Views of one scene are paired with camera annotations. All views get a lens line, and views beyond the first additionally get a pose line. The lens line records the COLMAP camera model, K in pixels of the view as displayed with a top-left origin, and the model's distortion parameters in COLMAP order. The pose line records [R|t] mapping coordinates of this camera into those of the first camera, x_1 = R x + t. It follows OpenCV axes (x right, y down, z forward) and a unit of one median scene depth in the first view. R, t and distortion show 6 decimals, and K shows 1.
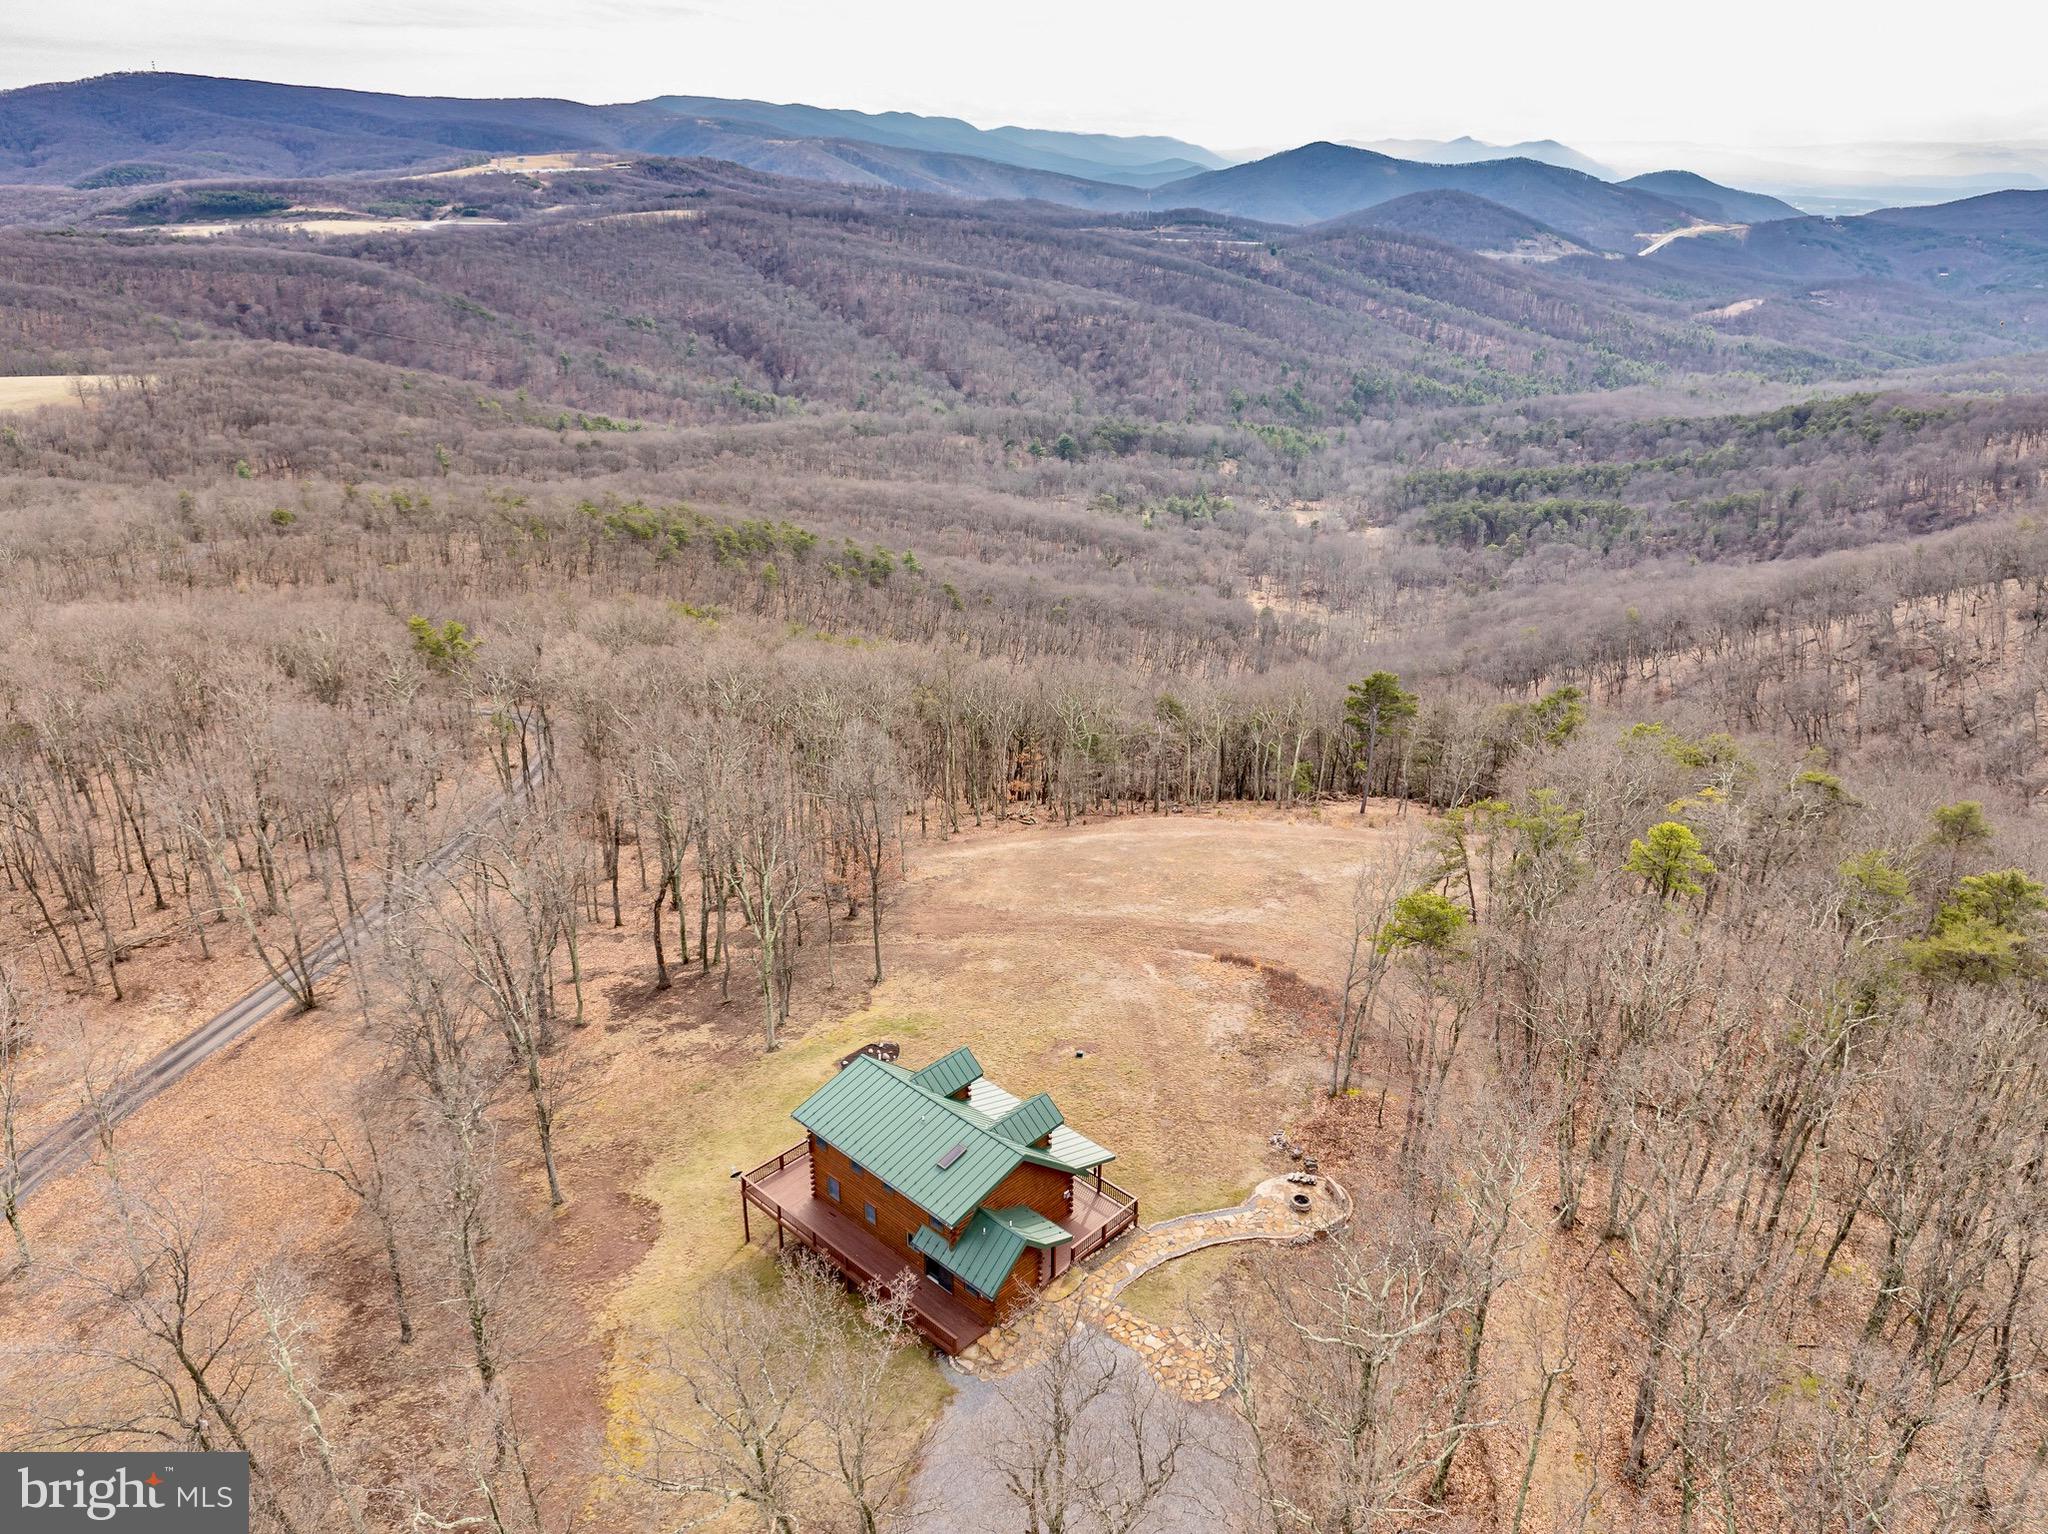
lens RADIAL K [[1455.8, 0, 1026.8], [0, 1455.8, 761.7], [0, 0, 1]] dist [-0.051840, 0.021171]
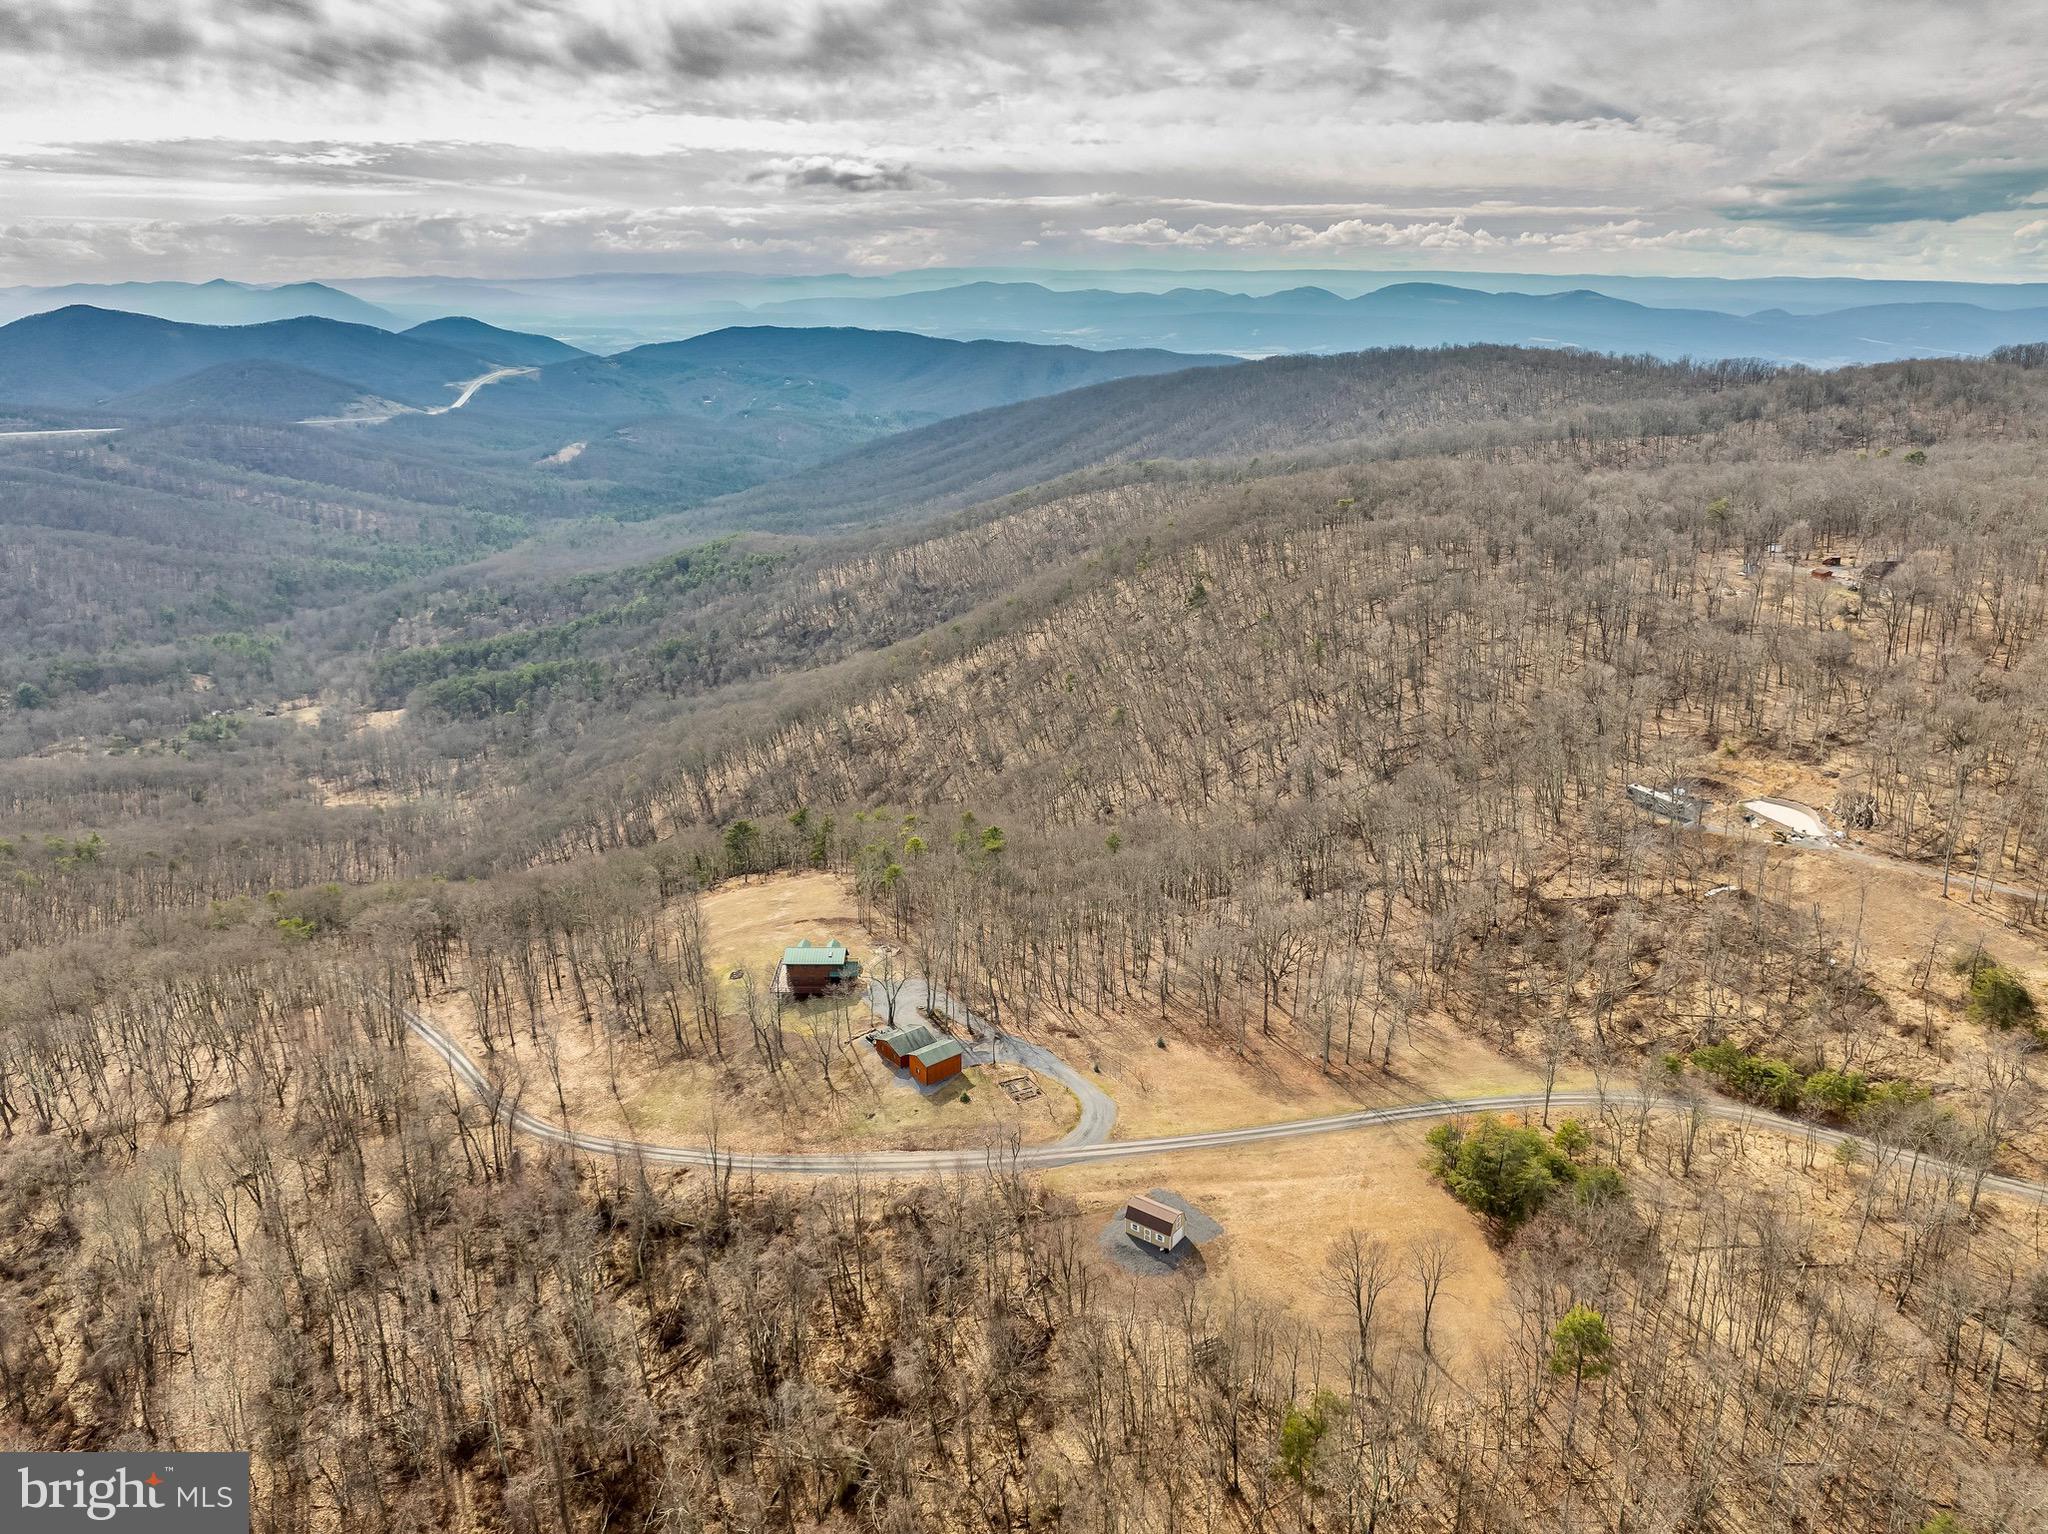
lens RADIAL K [[1463.3, 0, 1021.0], [0, 1463.3, 750.1], [0, 0, 1]] dist [-0.040663, 0.008468]
pose [[0.721512, -0.213580, 0.658638, -0.107442], [0.272449, 0.962075, 0.013520, -0.008892], [-0.636547, 0.169690, 0.752339, -0.121055]]
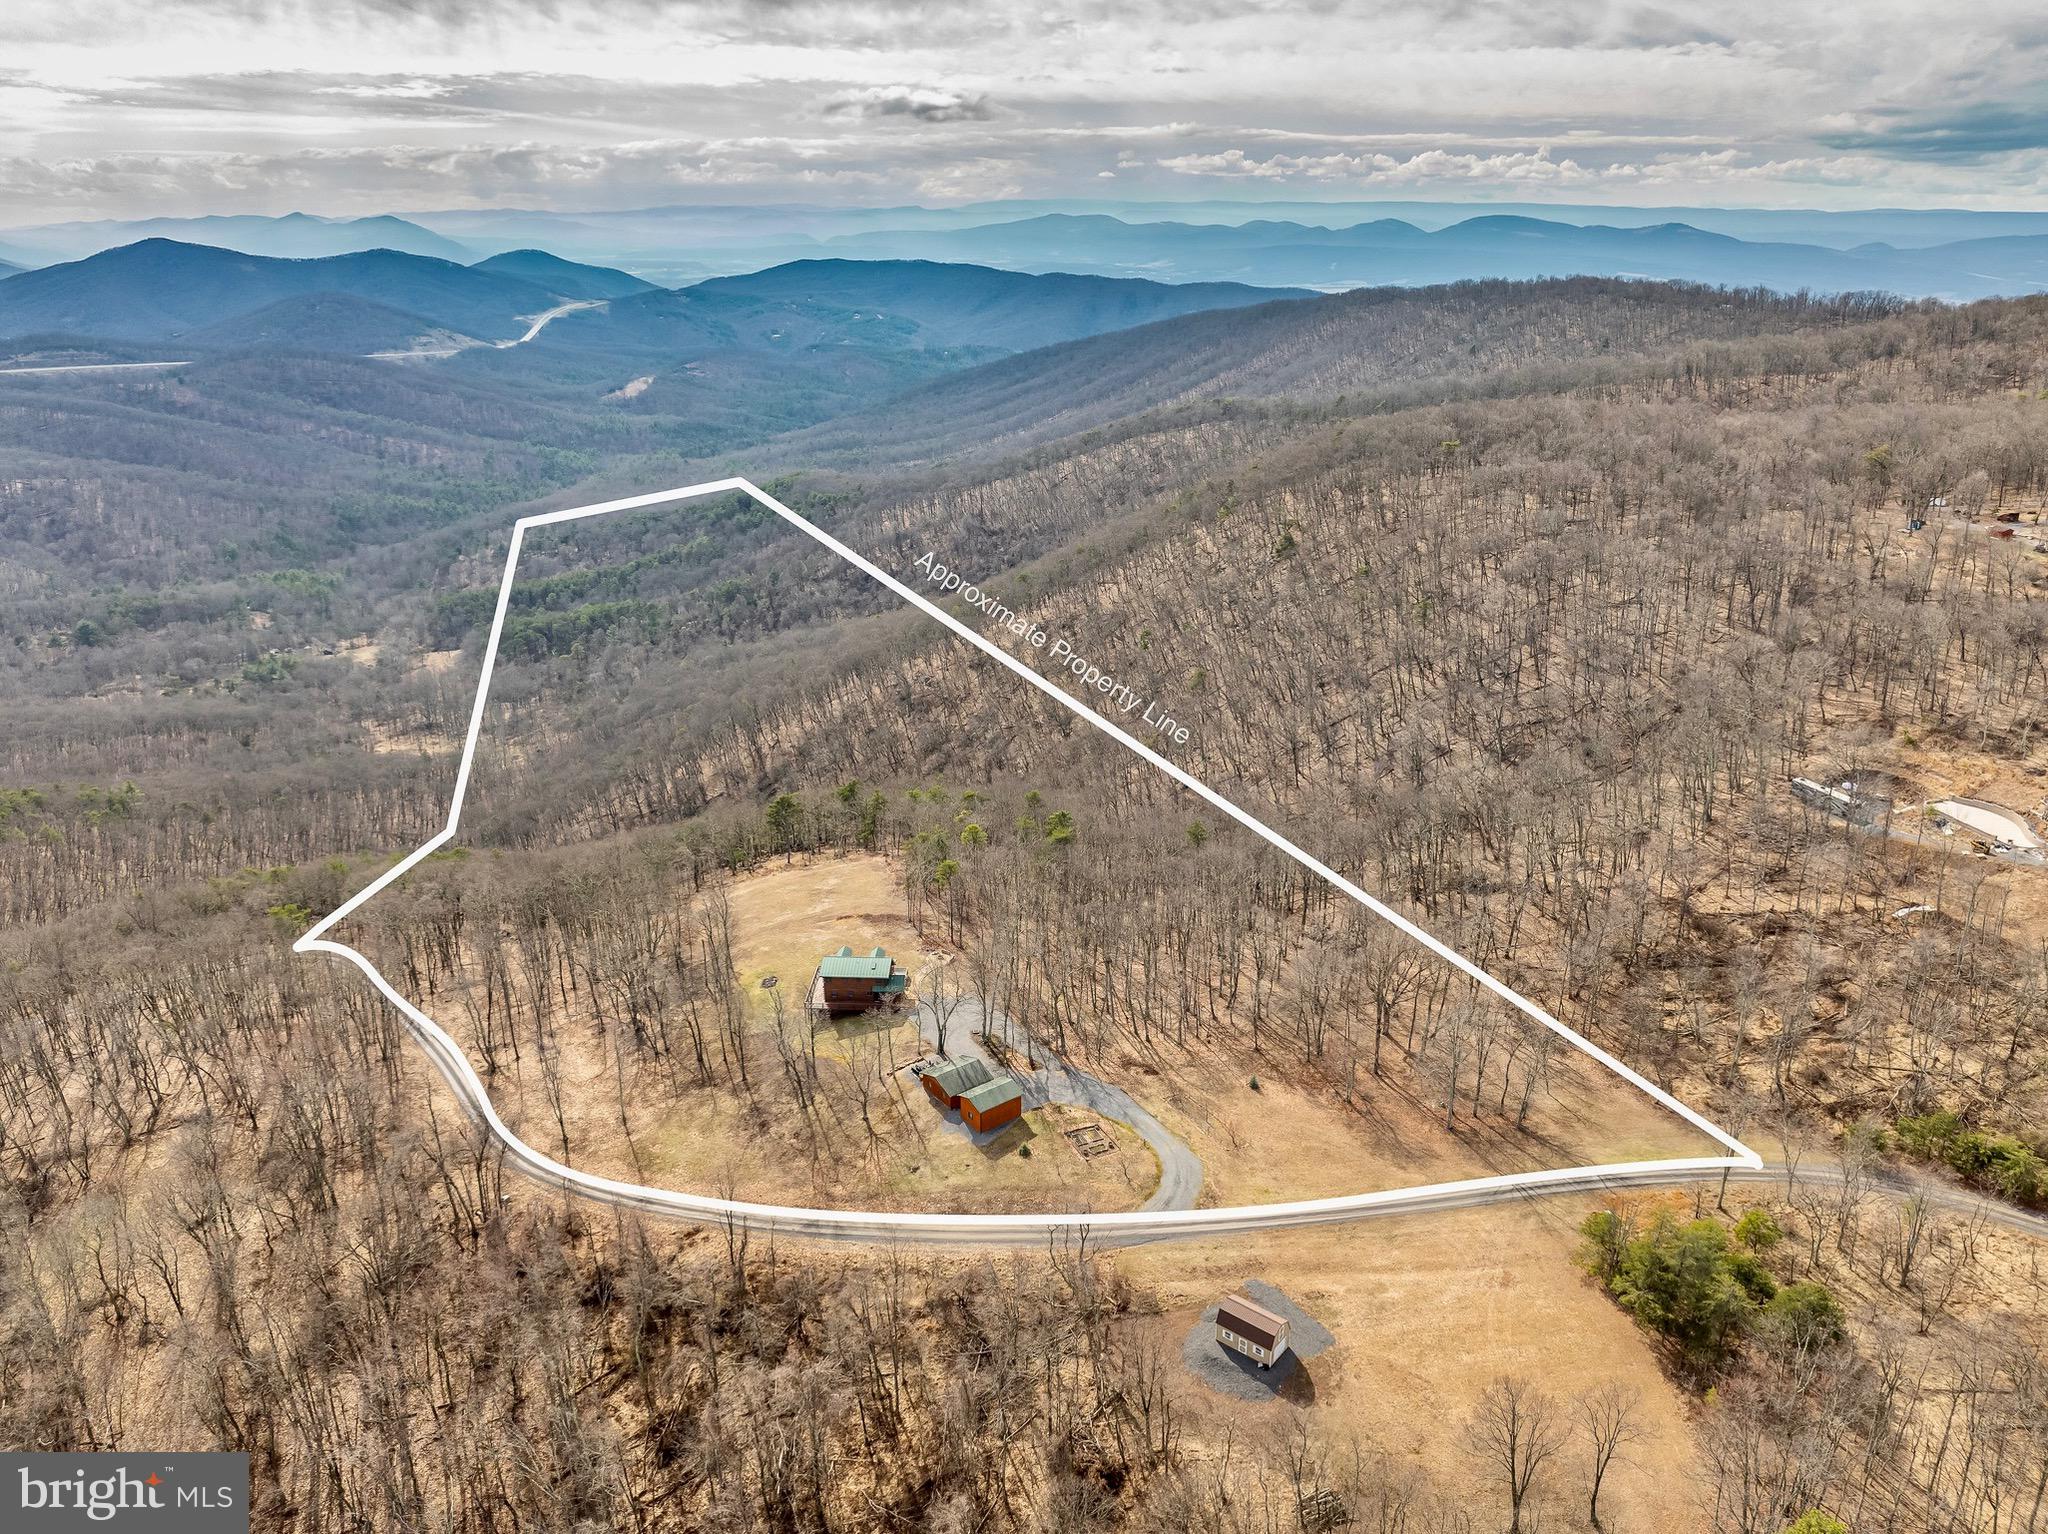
lens RADIAL K [[1463.3, 0, 1021.0], [0, 1463.3, 750.1], [0, 0, 1]] dist [-0.040663, 0.008468]
pose [[0.753424, -0.230127, 0.615950, -0.089456], [0.260563, 0.964558, 0.041654, -0.013926], [-0.603705, 0.129111, 0.786683, -0.101336]]
